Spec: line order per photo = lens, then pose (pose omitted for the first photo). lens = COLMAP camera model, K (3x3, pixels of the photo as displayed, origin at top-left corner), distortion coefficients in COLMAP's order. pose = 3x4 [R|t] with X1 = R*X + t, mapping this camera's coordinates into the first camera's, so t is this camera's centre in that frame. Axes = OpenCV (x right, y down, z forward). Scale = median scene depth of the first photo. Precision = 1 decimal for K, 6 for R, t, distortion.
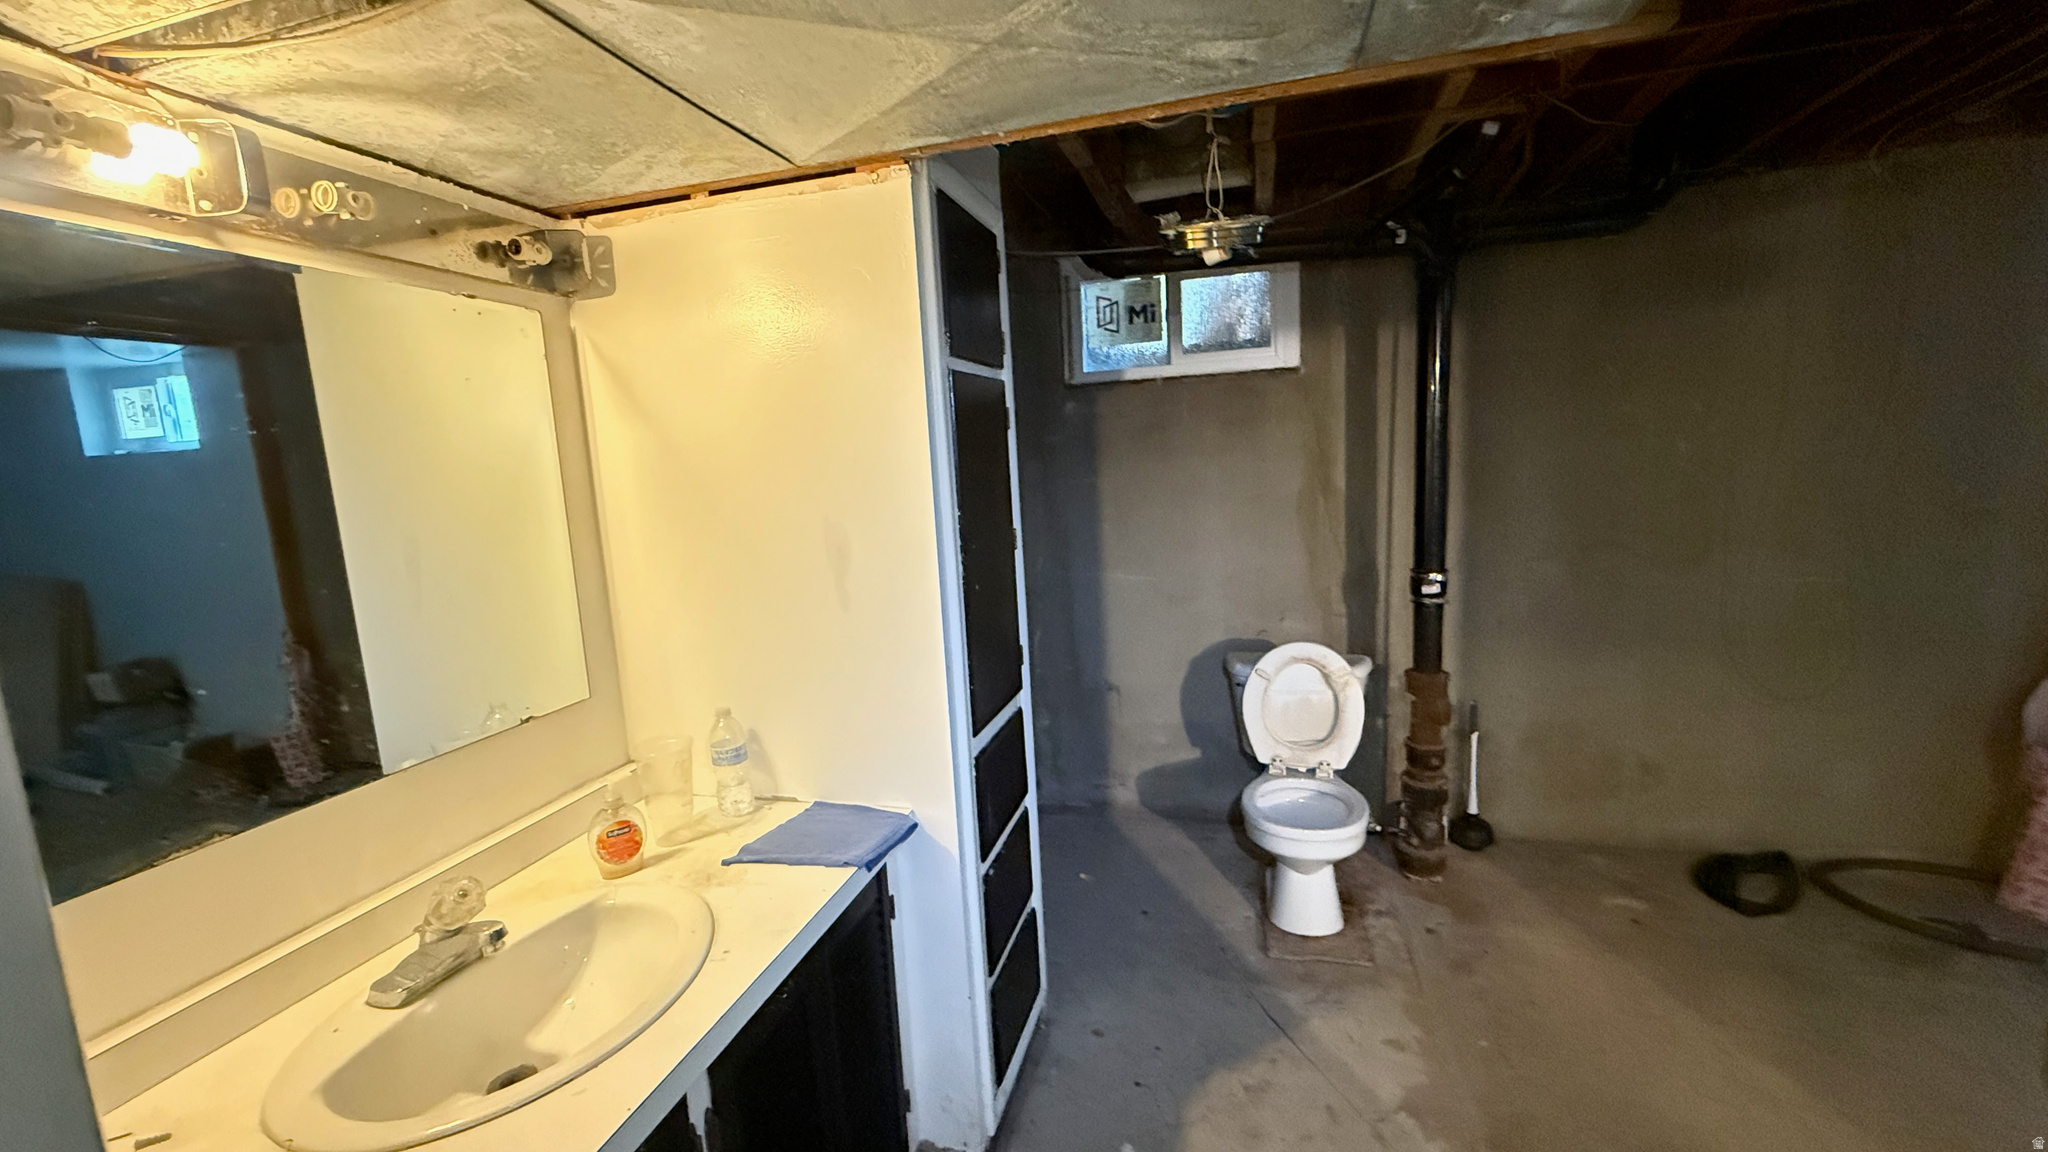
lens RADIAL K [[815.1, 0, 1020.5], [0, 815.1, 571.0], [0, 0, 1]] dist [0.001047, -0.000100]
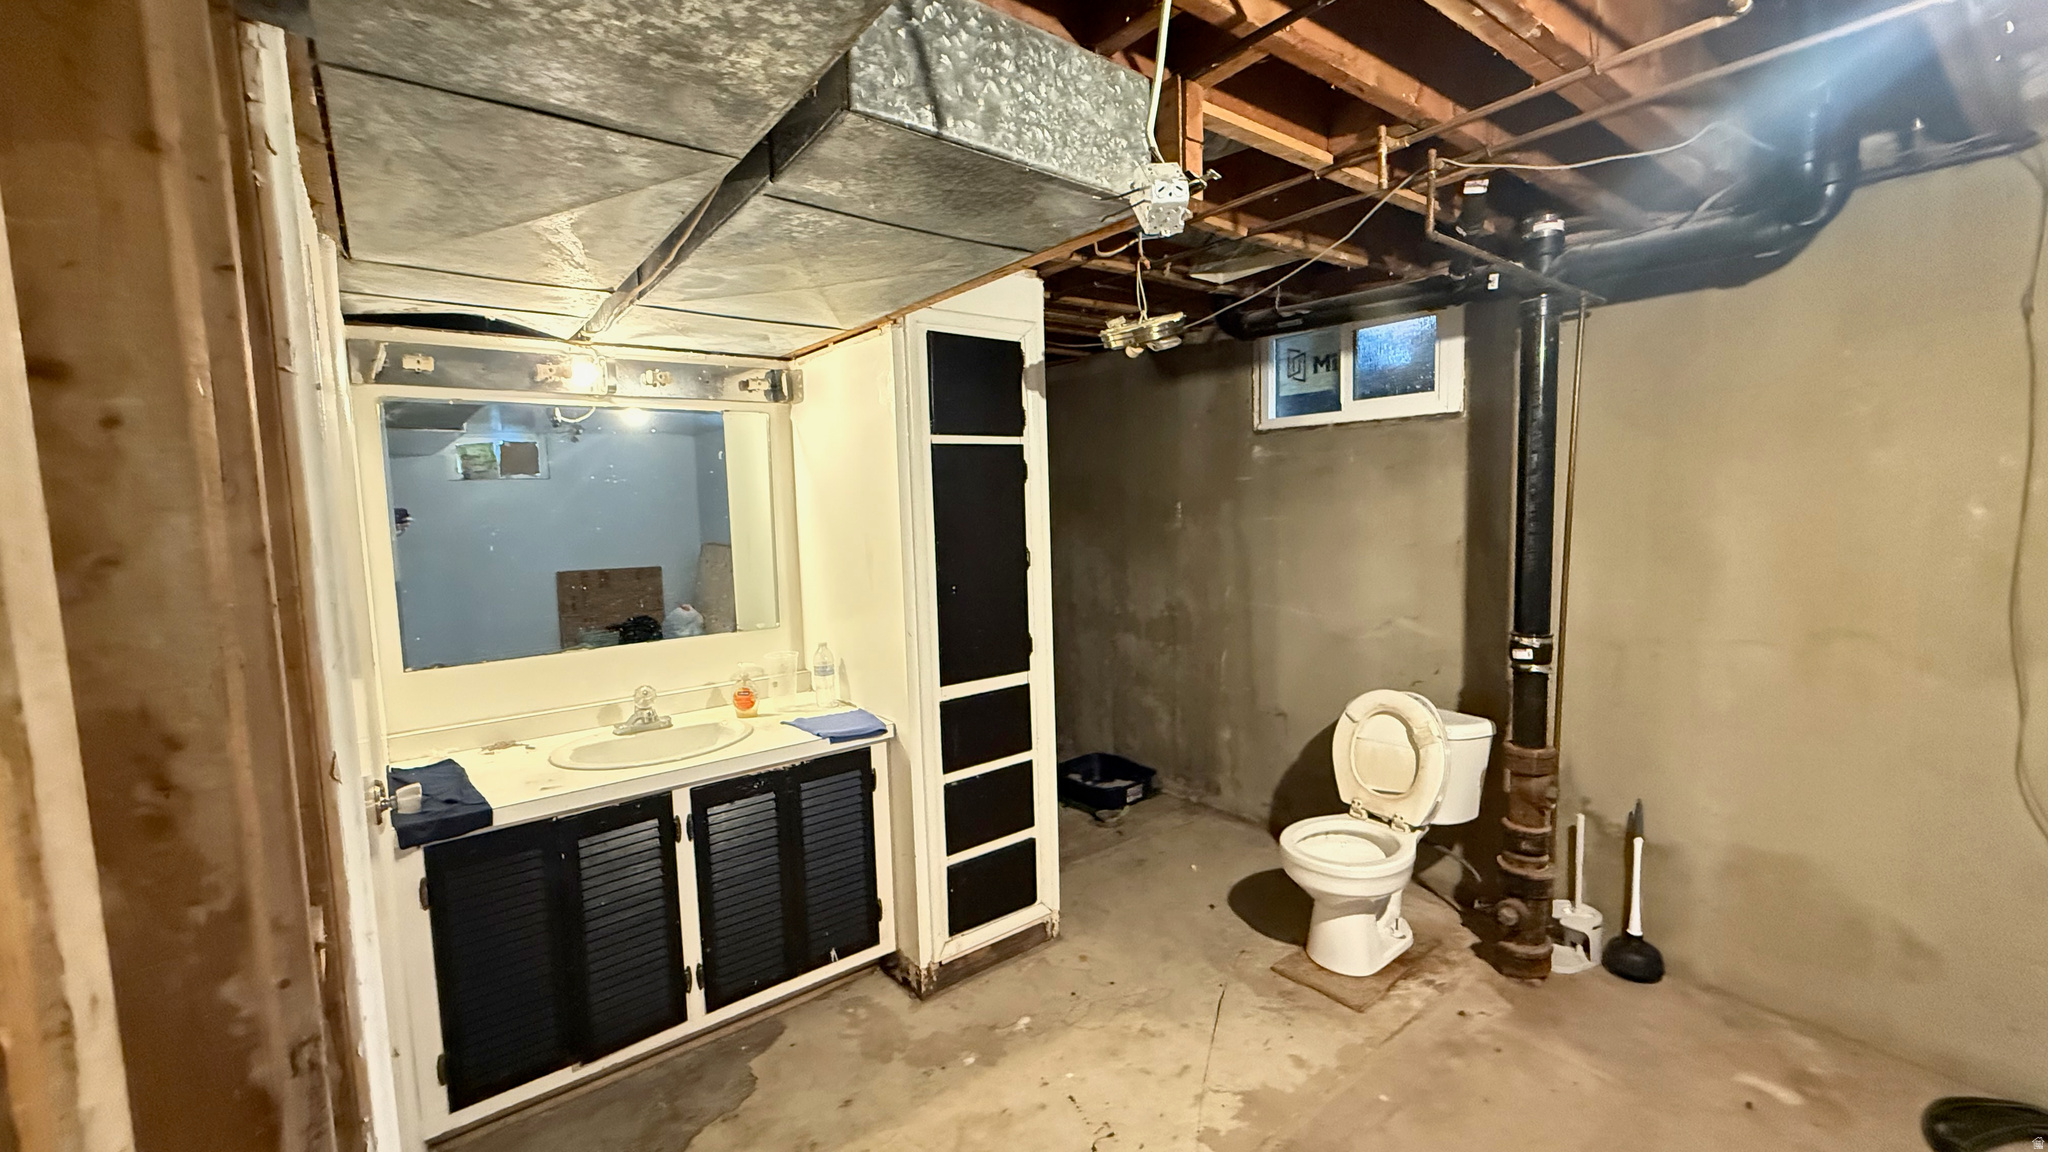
lens RADIAL K [[815.1, 0, 1020.5], [0, 815.1, 571.0], [0, 0, 1]] dist [0.001047, -0.000100]
pose [[0.803192, 0.088261, -0.589146, 0.583515], [-0.101716, 0.994760, 0.010355, -0.023208], [0.586973, 0.051609, 0.807960, -0.082238]]
